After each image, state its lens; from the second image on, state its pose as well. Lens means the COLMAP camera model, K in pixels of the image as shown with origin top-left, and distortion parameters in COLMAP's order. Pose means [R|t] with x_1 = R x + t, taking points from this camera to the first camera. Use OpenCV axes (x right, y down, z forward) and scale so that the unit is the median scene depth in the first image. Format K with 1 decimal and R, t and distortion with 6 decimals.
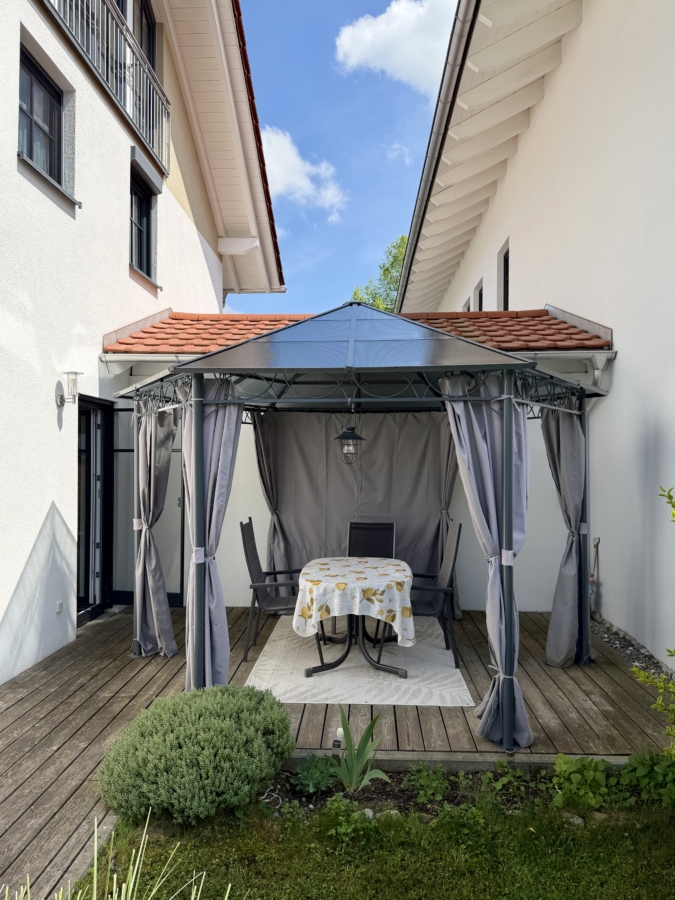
lens RADIAL K [[627.7, 0, 339.4], [0, 627.7, 452.3], [0, 0, 1]] dist [-0.010869, -0.001887]
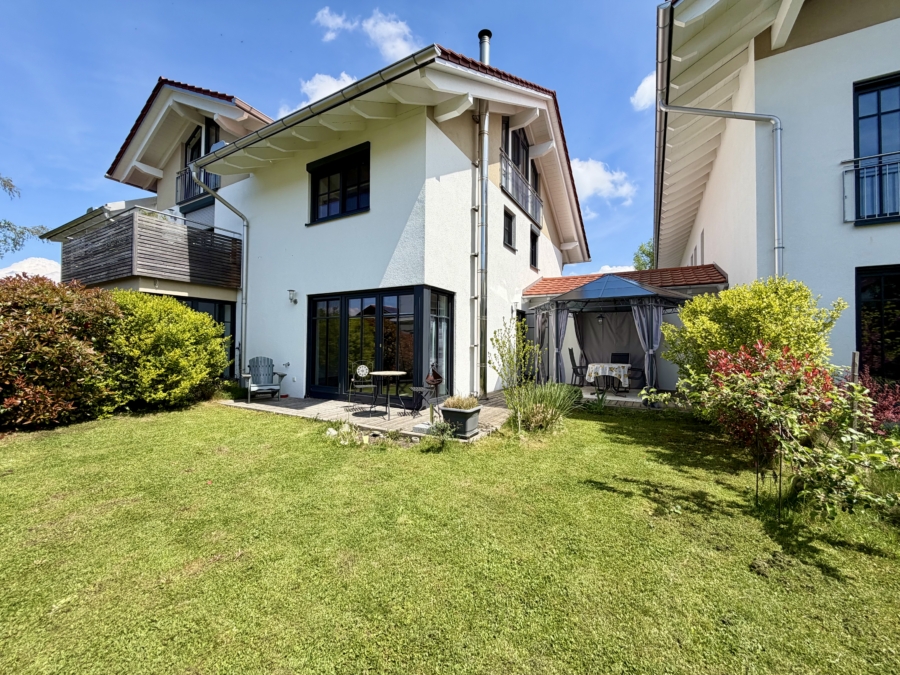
lens RADIAL K [[362.4, 0, 450.0], [0, 362.4, 342.4], [0, 0, 1]] dist [0.008171, 0.000011]
pose [[0.886062, -0.000330, -0.463567, 0.129338], [0.001188, 0.999998, 0.001559, 0.067476], [0.463566, -0.001932, 0.886060, -0.729891]]
